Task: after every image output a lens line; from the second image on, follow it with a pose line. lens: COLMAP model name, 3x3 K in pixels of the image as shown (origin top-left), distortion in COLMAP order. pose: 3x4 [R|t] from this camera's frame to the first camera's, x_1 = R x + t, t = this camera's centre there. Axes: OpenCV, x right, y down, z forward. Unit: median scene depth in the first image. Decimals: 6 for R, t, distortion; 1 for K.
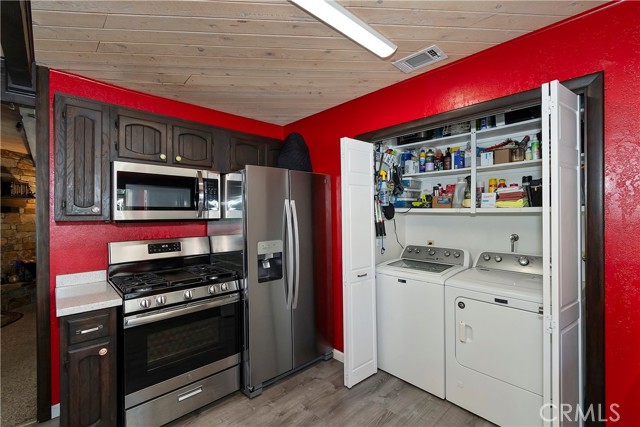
lens RADIAL K [[283.2, 0, 319.1], [0, 283.2, 211.7], [0, 0, 1]] dist [-0.000624, -0.000244]
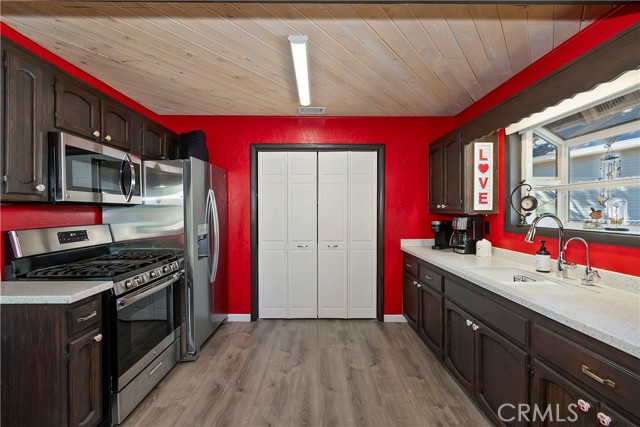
lens RADIAL K [[281.3, 0, 320.0], [0, 281.3, 213.5], [0, 0, 1]] dist [0.000236, -0.000442]
pose [[0.677819, 0.001757, 0.735227, -0.716898], [-0.011996, 0.999890, 0.008670, 0.043218], [-0.735131, -0.014696, 0.677766, -0.138907]]
